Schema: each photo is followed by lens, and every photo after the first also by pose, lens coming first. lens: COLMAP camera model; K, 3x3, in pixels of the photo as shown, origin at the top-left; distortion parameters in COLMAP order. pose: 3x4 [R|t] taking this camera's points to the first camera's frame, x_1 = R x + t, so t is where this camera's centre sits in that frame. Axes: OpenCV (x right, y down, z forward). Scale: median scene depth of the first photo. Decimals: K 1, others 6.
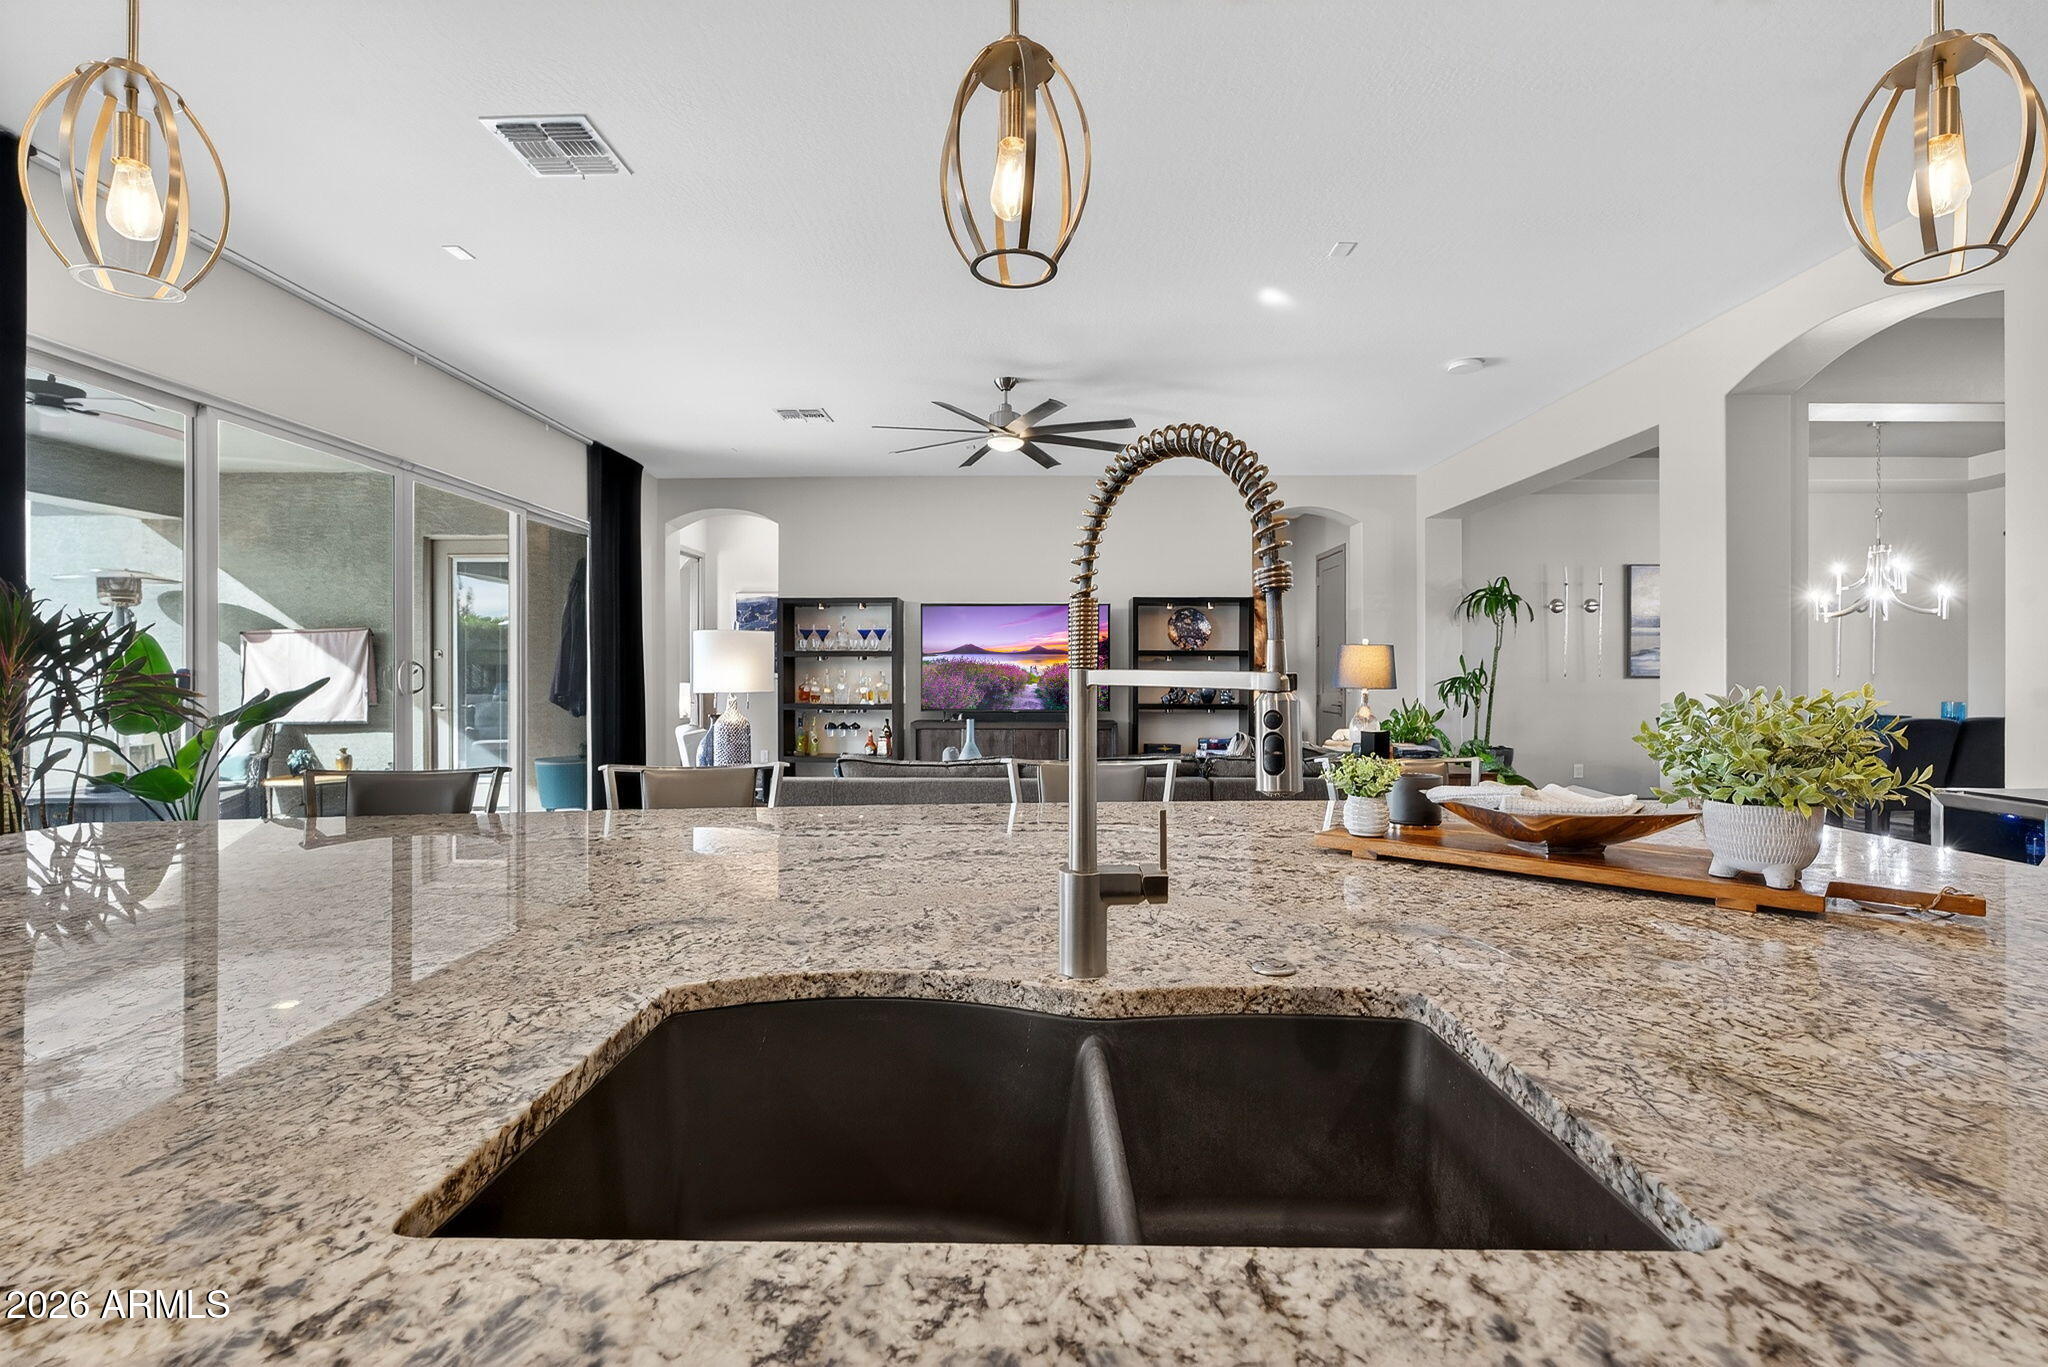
lens RADIAL K [[905.1, 0, 1024.0], [0, 905.1, 683.5], [0, 0, 1]] dist [-0.009039, 0.001156]
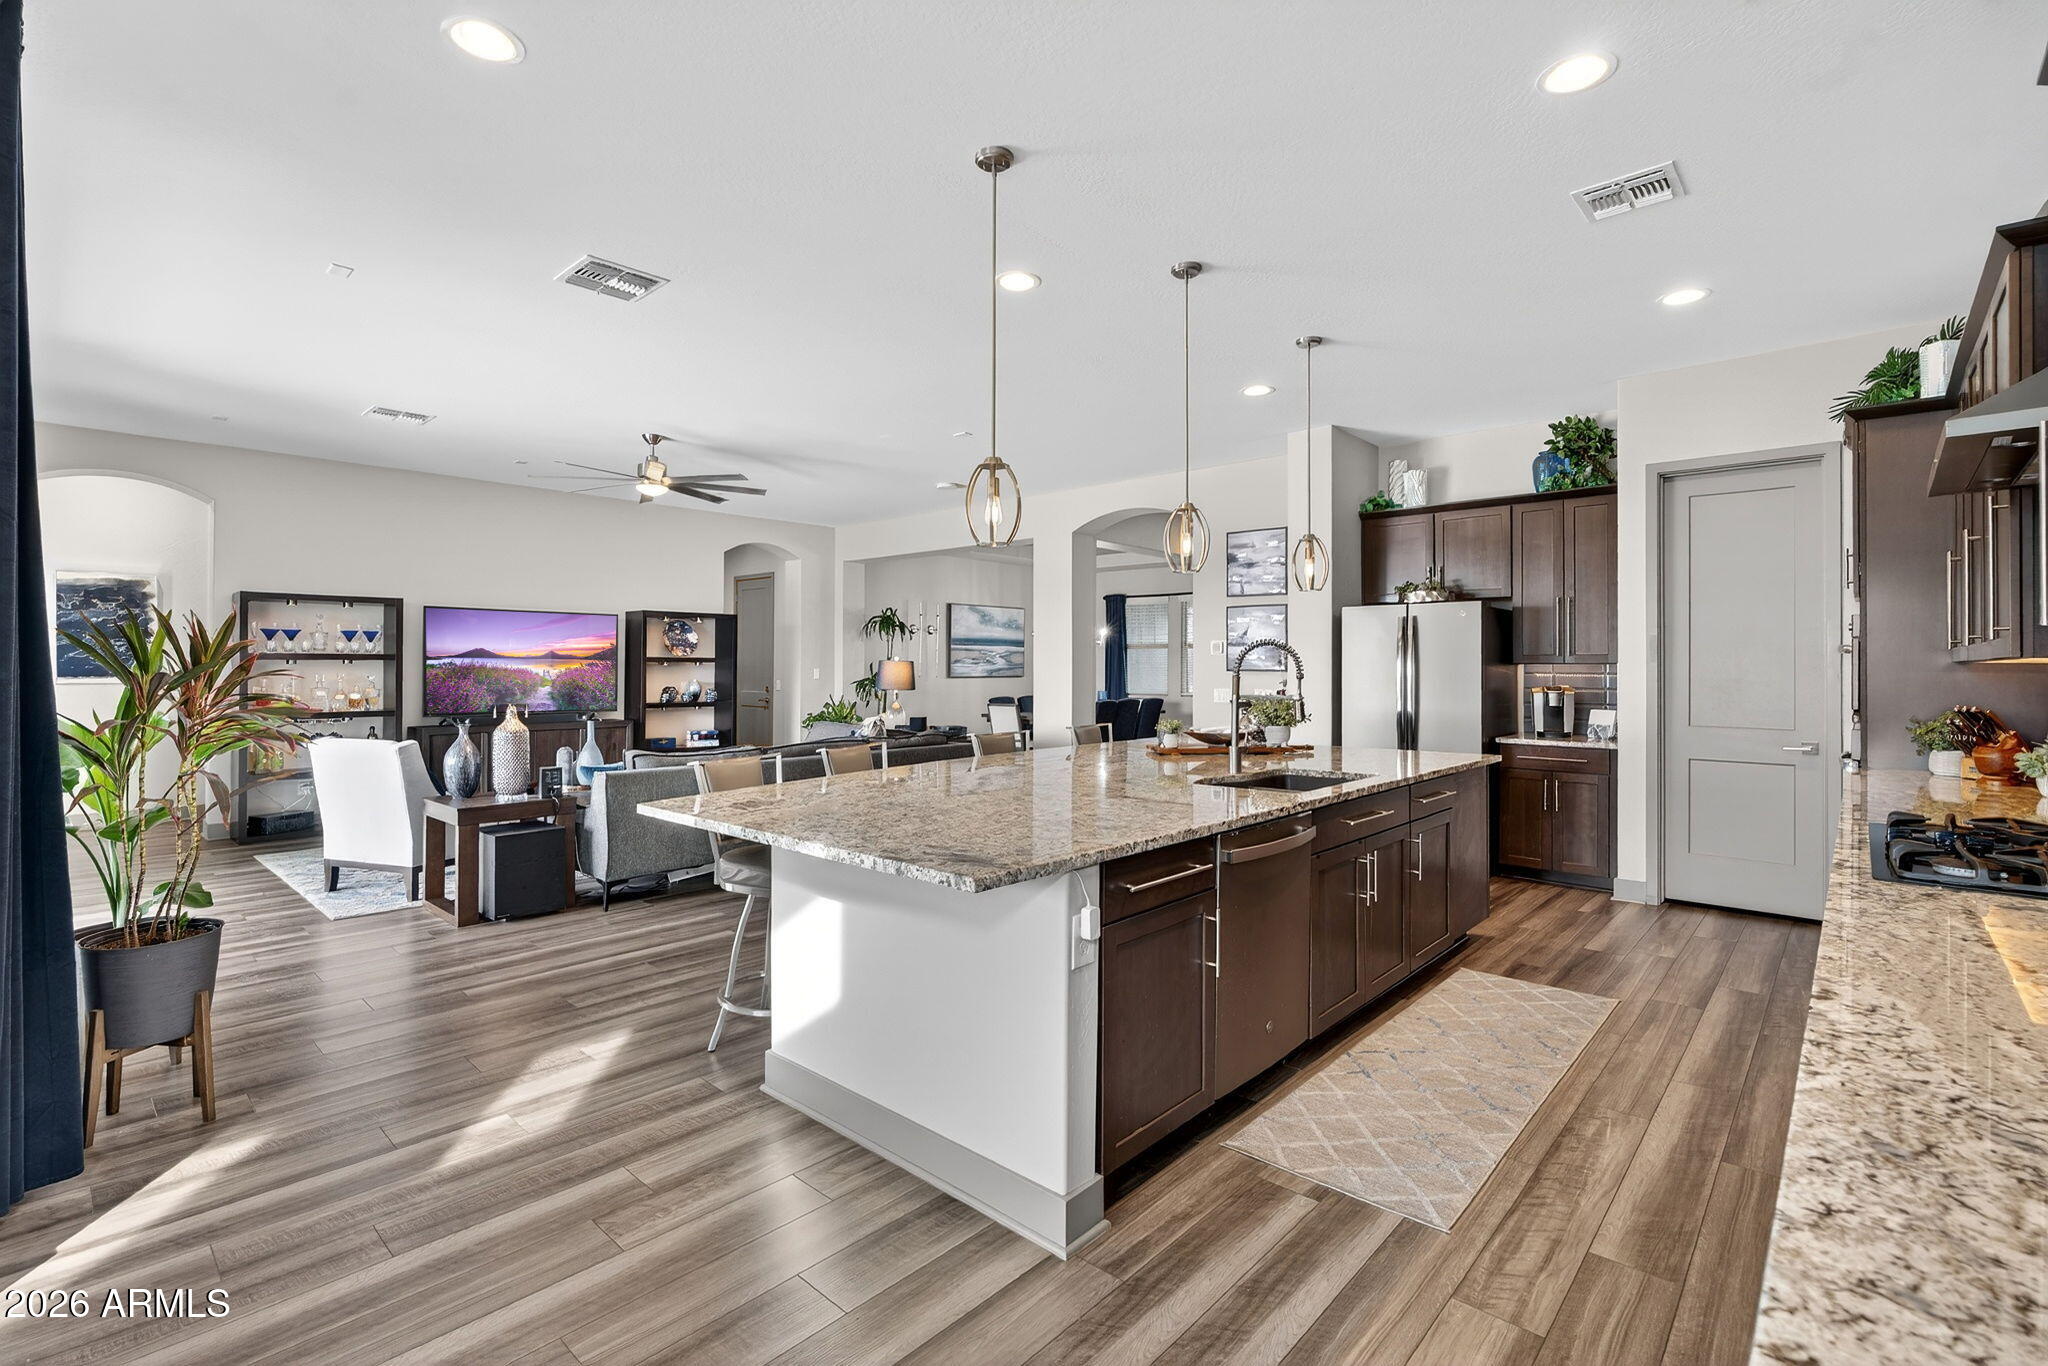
lens RADIAL K [[905.1, 0, 1024.0], [0, 905.1, 683.0], [0, 0, 1]] dist [-0.009039, 0.001156]
pose [[0.674540, -0.009948, 0.738172, -0.391038], [0.009144, 0.999945, 0.005120, -0.004447], [-0.738182, 0.003296, 0.674594, -0.123466]]
